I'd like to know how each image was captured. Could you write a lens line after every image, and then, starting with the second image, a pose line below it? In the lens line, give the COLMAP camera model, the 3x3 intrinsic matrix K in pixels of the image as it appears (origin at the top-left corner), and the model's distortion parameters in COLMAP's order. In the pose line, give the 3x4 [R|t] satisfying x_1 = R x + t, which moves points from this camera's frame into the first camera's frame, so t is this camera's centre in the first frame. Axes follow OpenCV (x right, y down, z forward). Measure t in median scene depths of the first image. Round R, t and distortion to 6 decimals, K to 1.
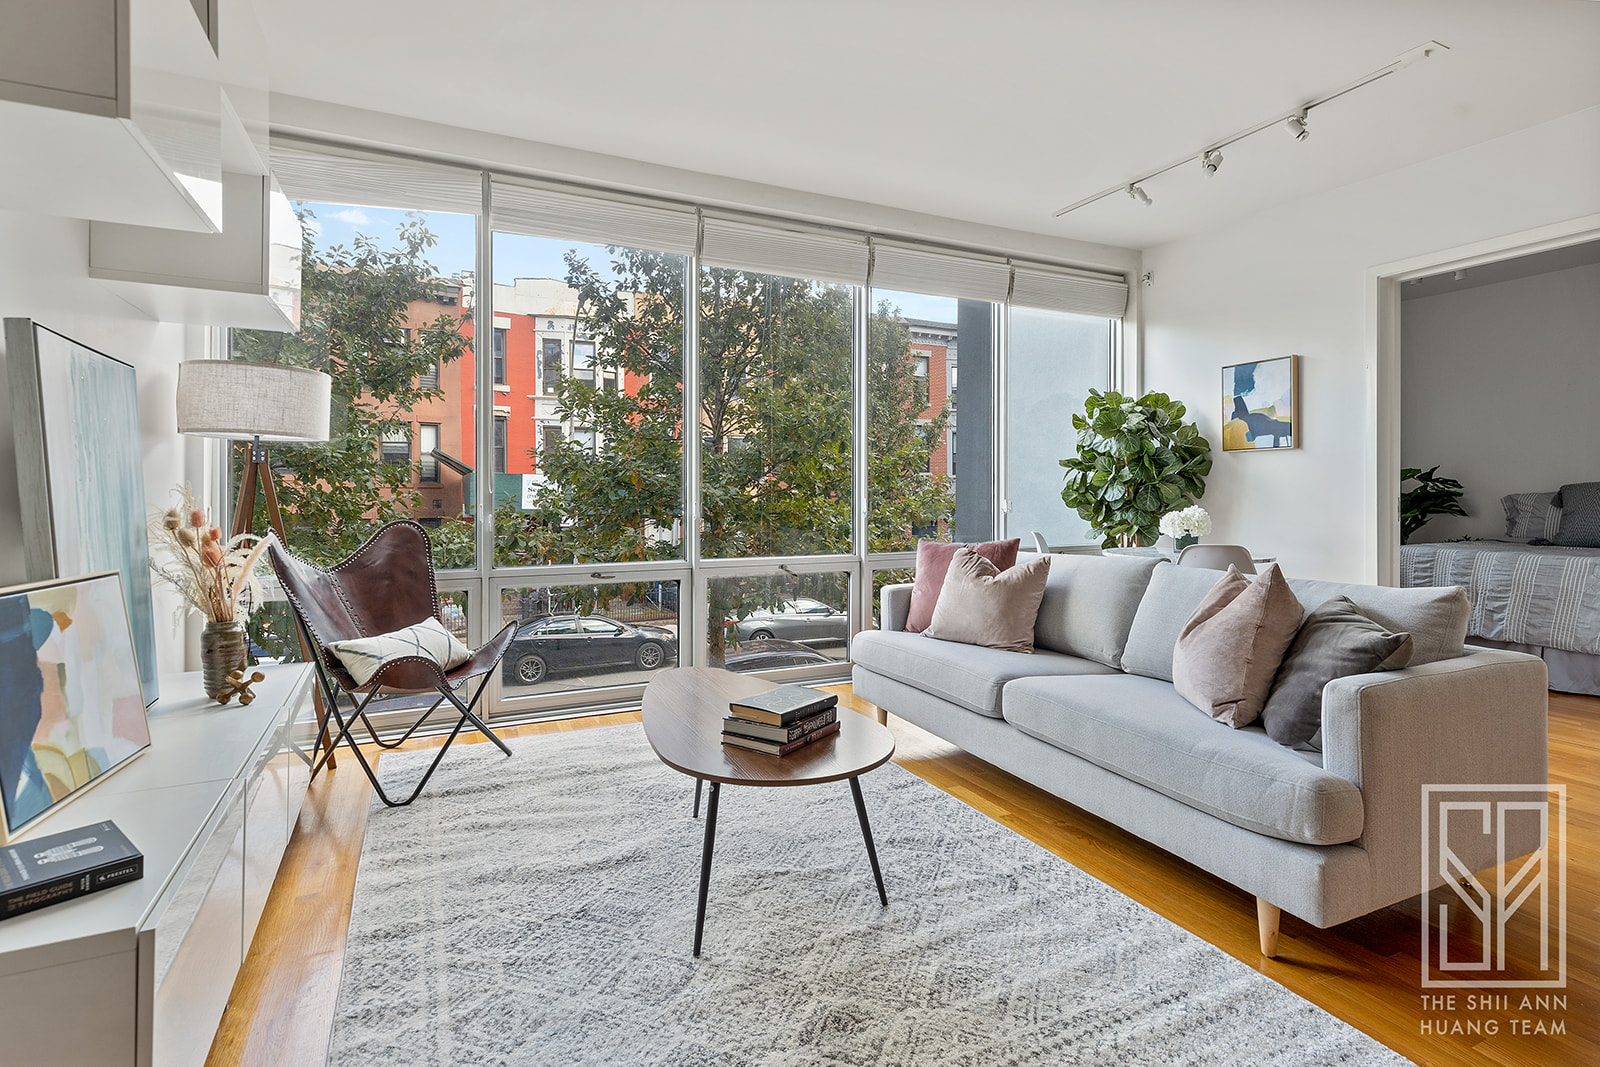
lens RADIAL K [[766.5, 0, 795.0], [0, 766.5, 485.5], [0, 0, 1]] dist [0.001042, 0.000100]
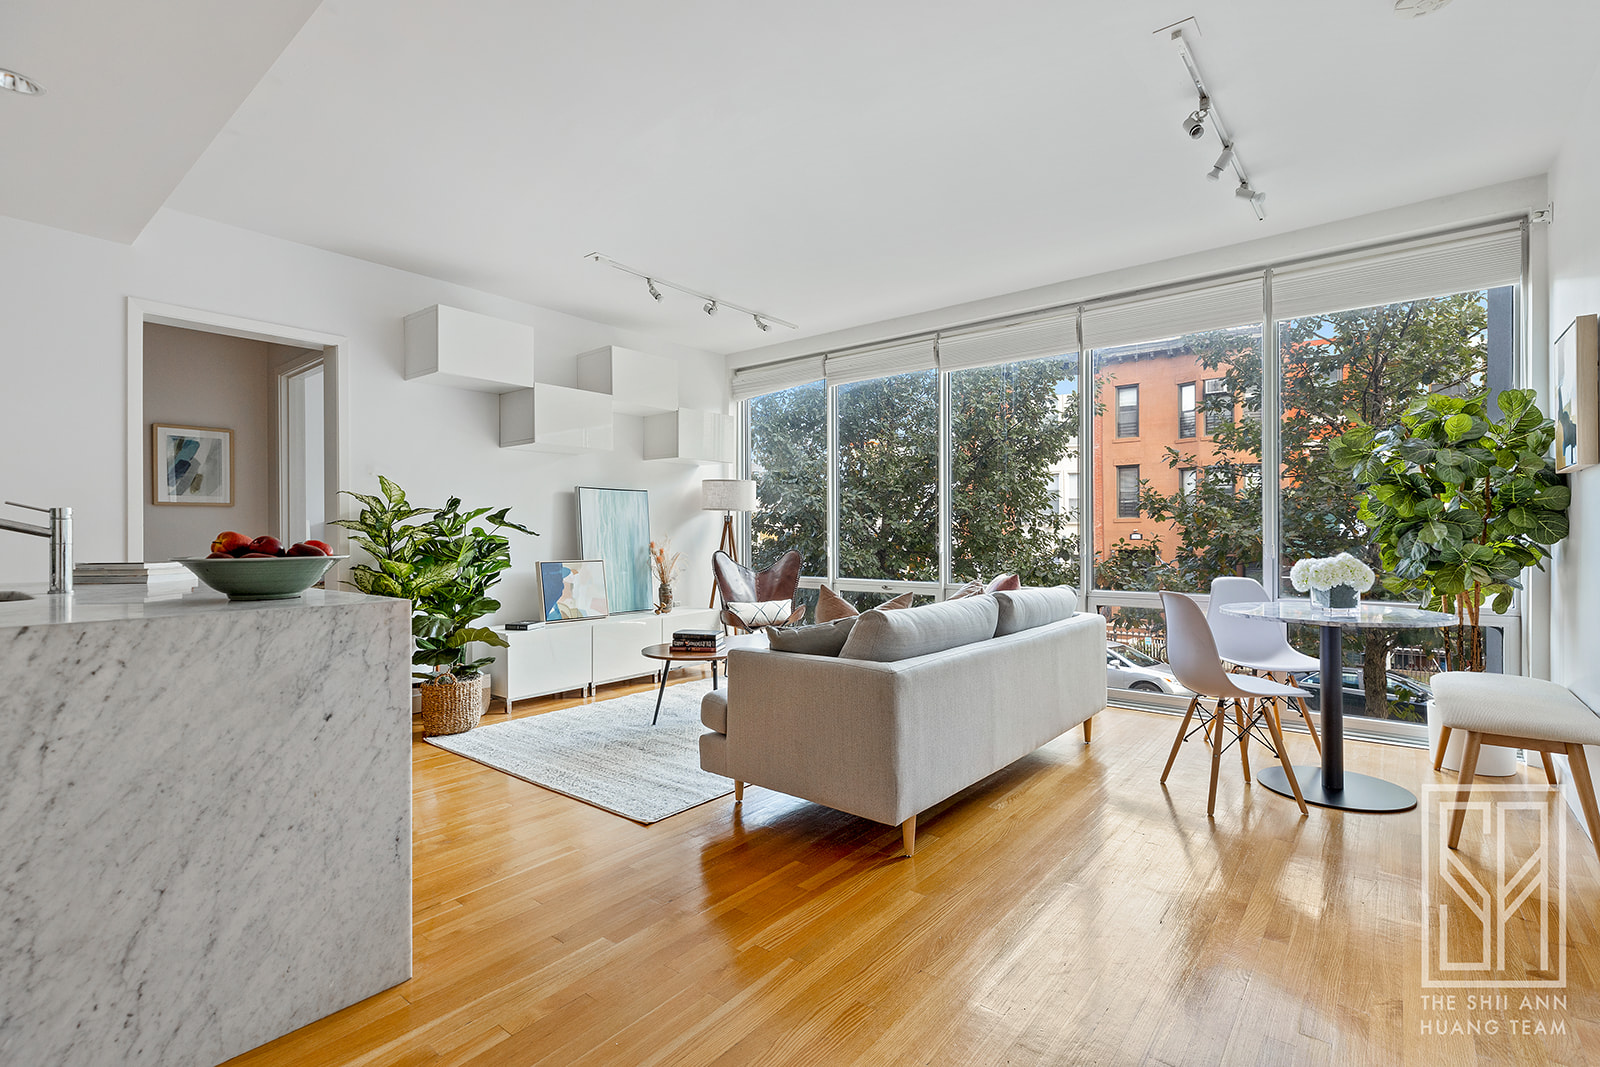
lens RADIAL K [[722.6, 0, 800.0], [0, 722.6, 533.5], [0, 0, 1]] dist [-0.000384, -0.000239]
pose [[0.445009, -0.001483, -0.895525, 1.174948], [0.007835, 0.999967, 0.002238, 0.002118], [0.895492, -0.008012, 0.445006, 0.219648]]
